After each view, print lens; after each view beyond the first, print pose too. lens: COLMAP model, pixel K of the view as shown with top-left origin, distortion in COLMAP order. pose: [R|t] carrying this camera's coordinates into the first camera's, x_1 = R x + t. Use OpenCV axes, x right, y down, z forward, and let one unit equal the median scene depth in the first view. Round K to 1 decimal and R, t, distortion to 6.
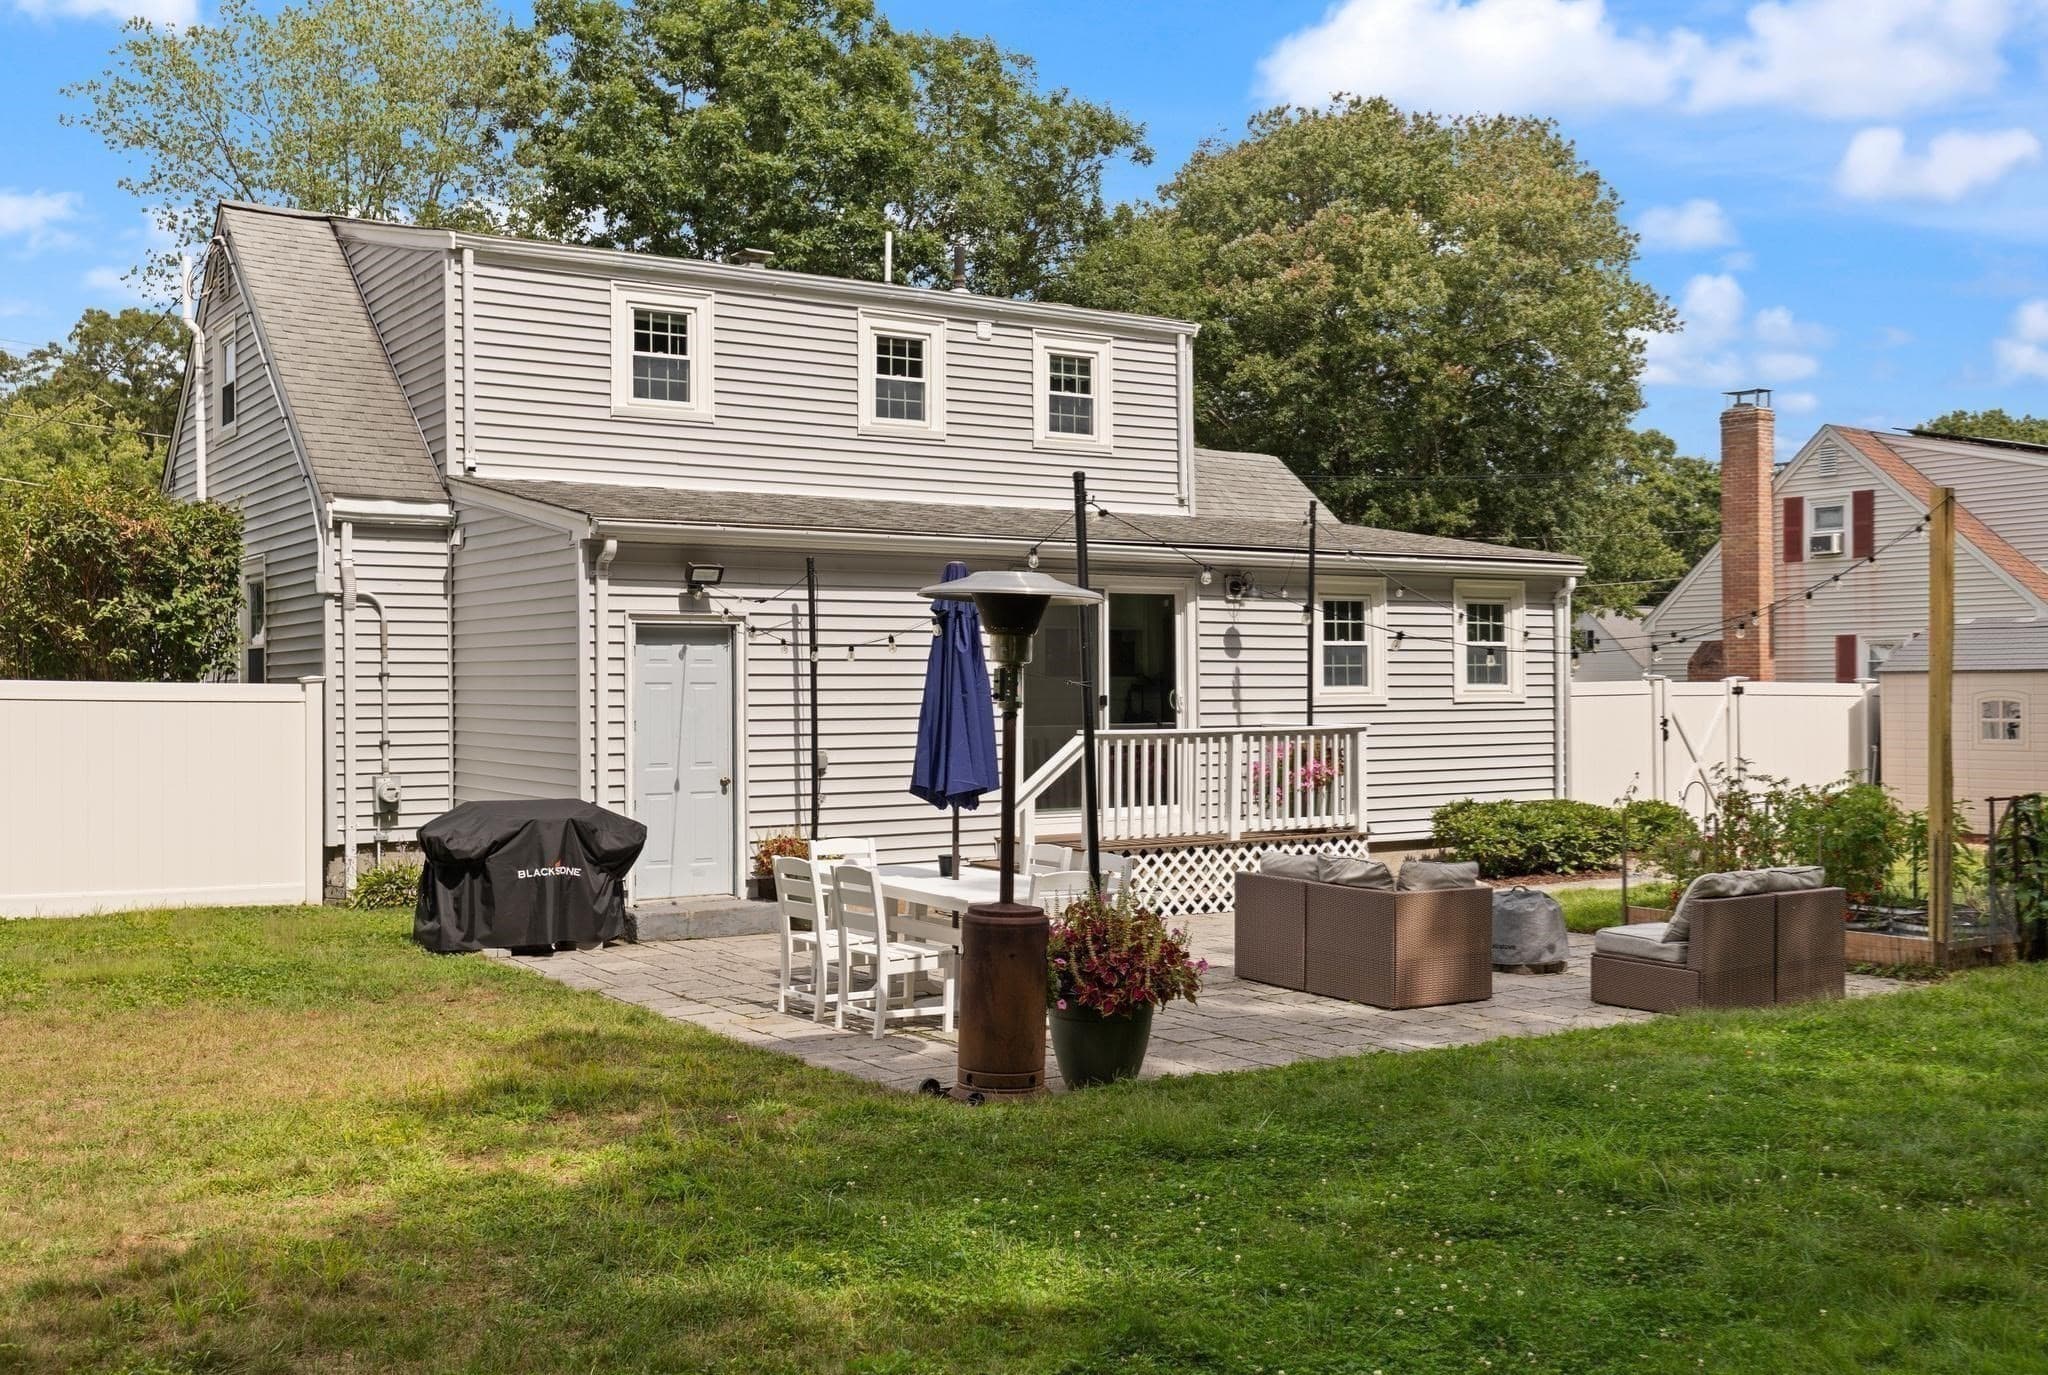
lens RADIAL K [[1993.4, 0, 1029.9], [0, 1993.4, 681.7], [0, 0, 1]] dist [0.021848, 0.000000]
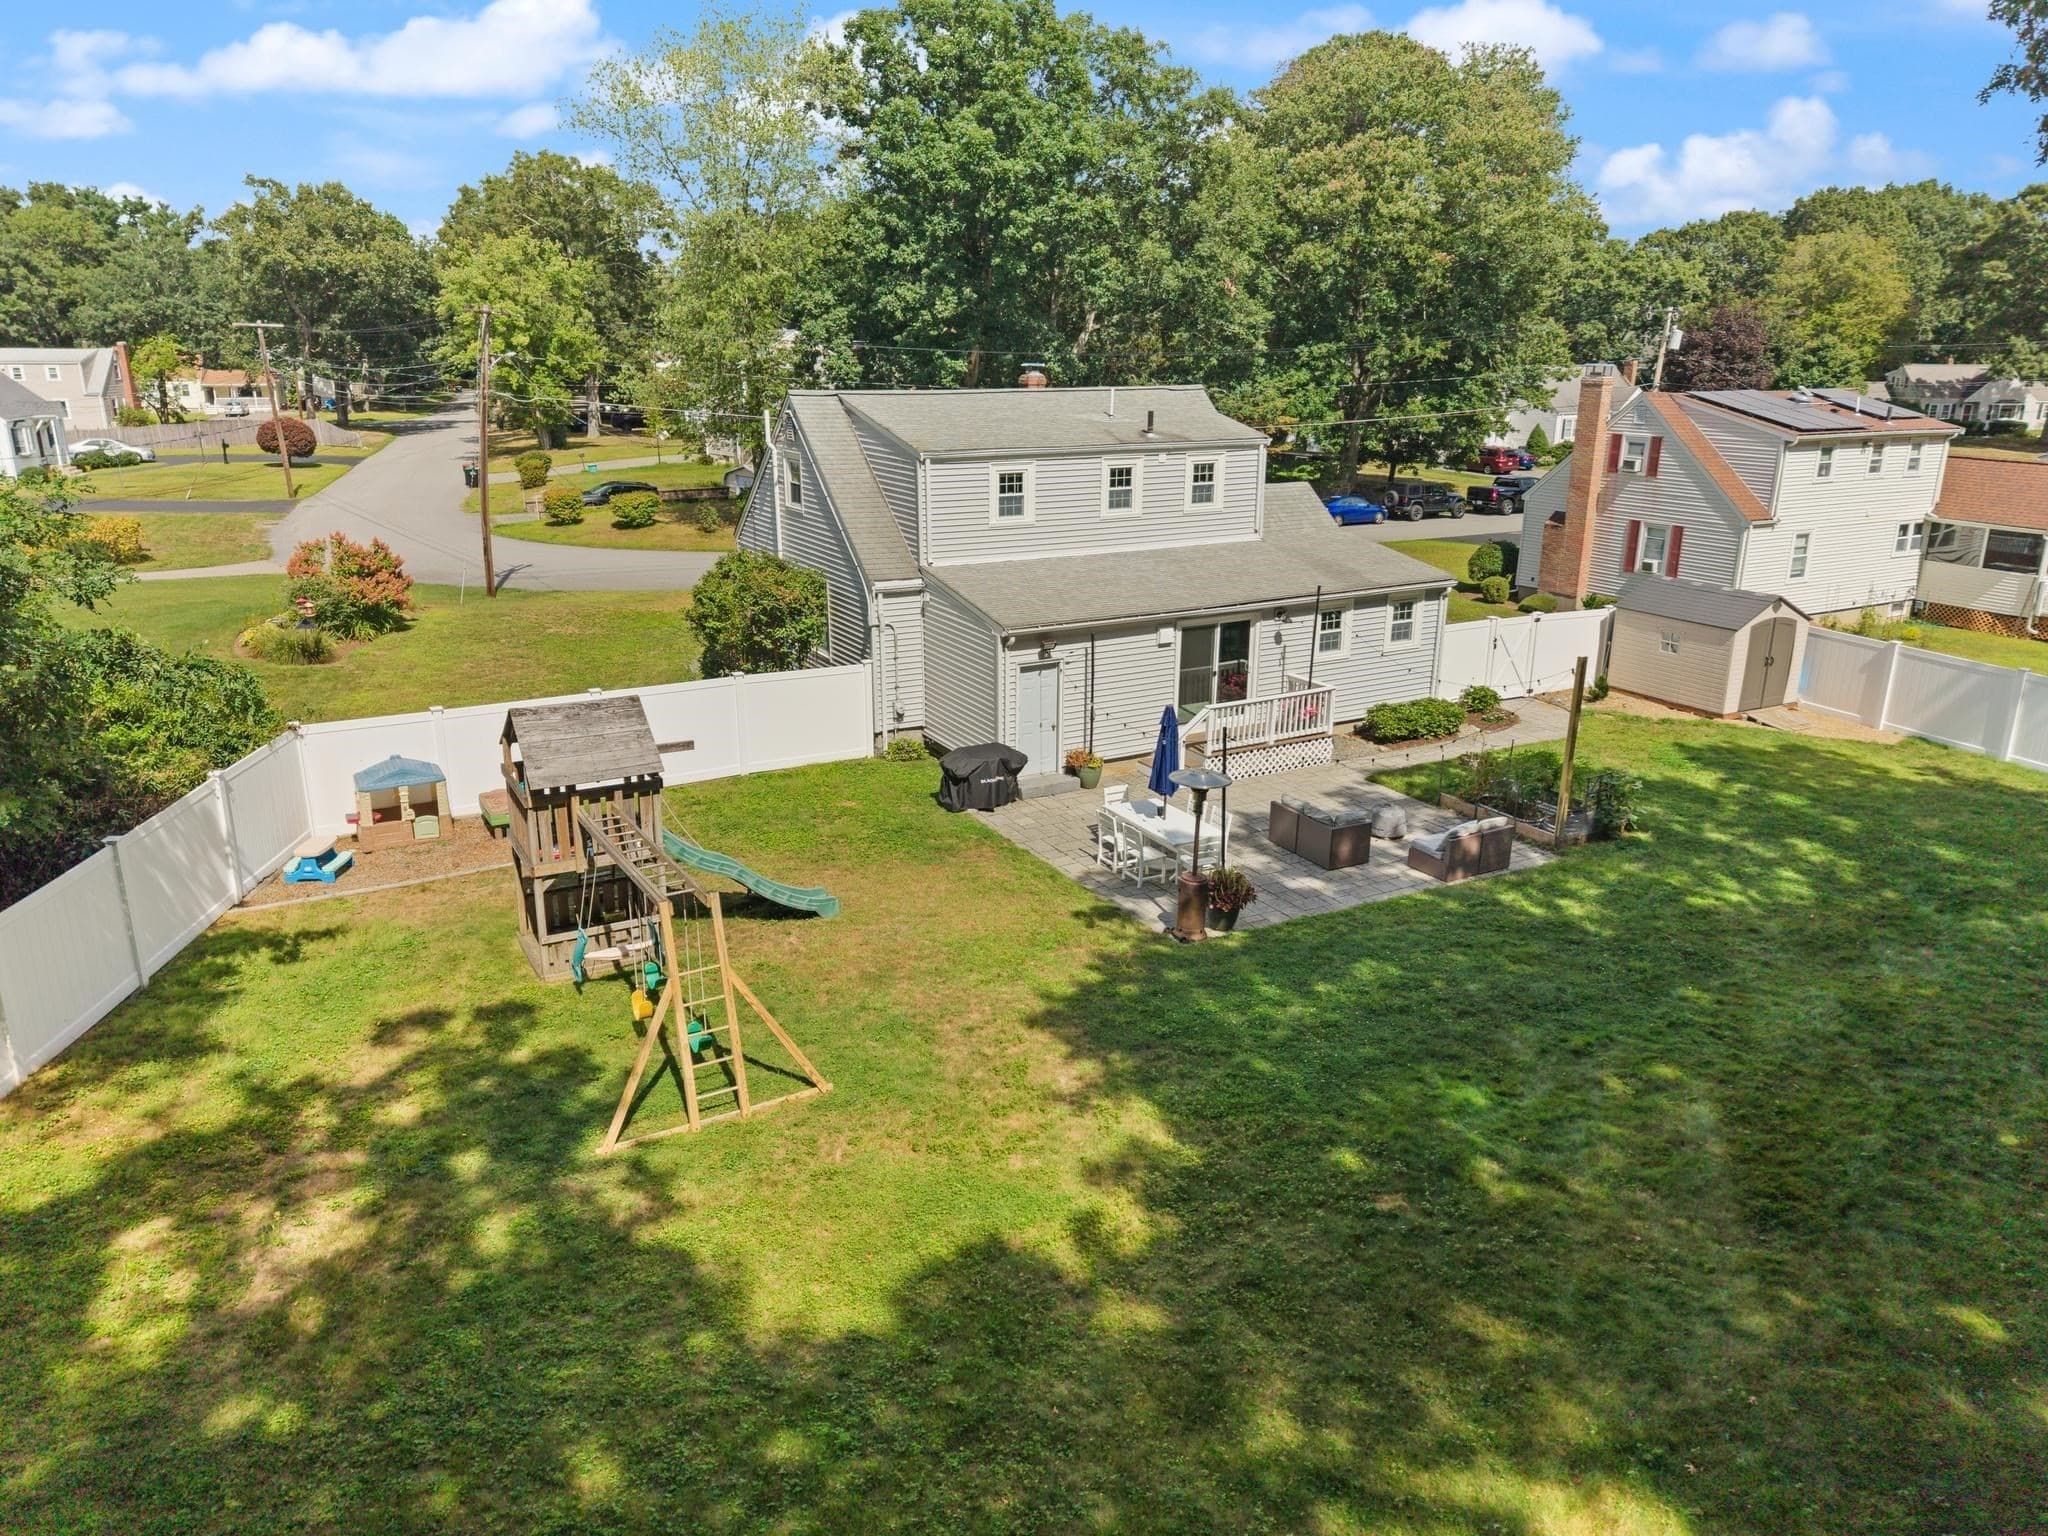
lens RADIAL K [[1377.9, 0, 1017.9], [0, 1377.9, 770.2], [0, 0, 1]] dist [0.037220, -0.040150]
pose [[0.997020, 0.031491, -0.070424, -0.066869], [-0.008797, 0.953344, 0.301759, -0.327782], [0.076641, -0.300241, 0.950780, -0.473438]]
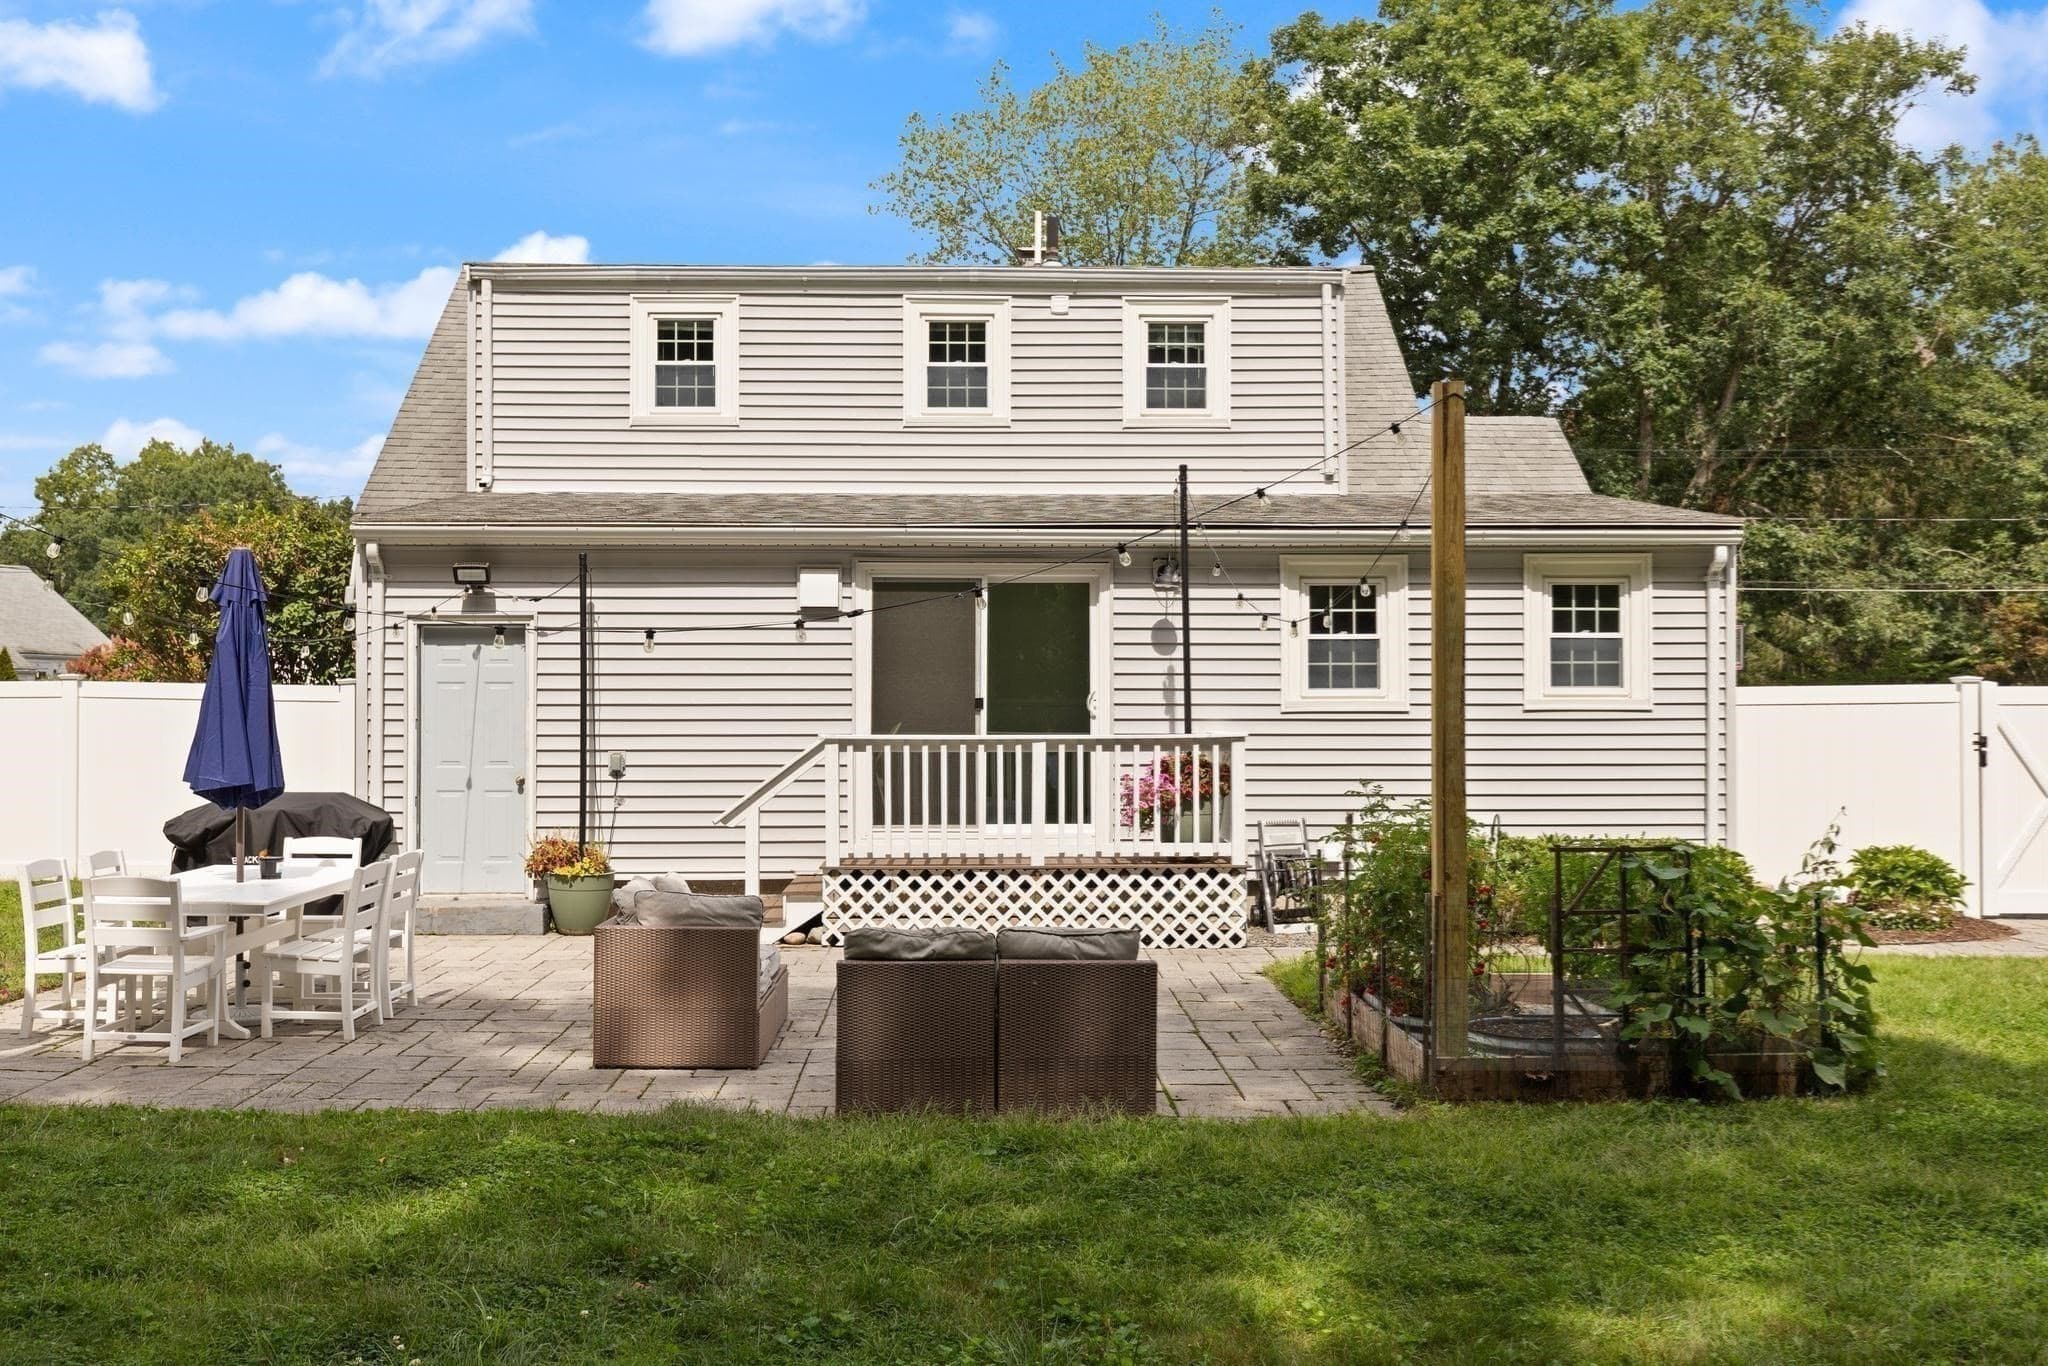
lens RADIAL K [[1922.6, 0, 1018.0], [0, 1922.6, 693.3], [0, 0, 1]] dist [-0.000154, 0.000000]
pose [[0.845948, 0.000470, -0.533265, 0.483245], [-0.002432, 0.999993, -0.002978, 0.007066], [0.533260, 0.003816, 0.845943, 0.266105]]
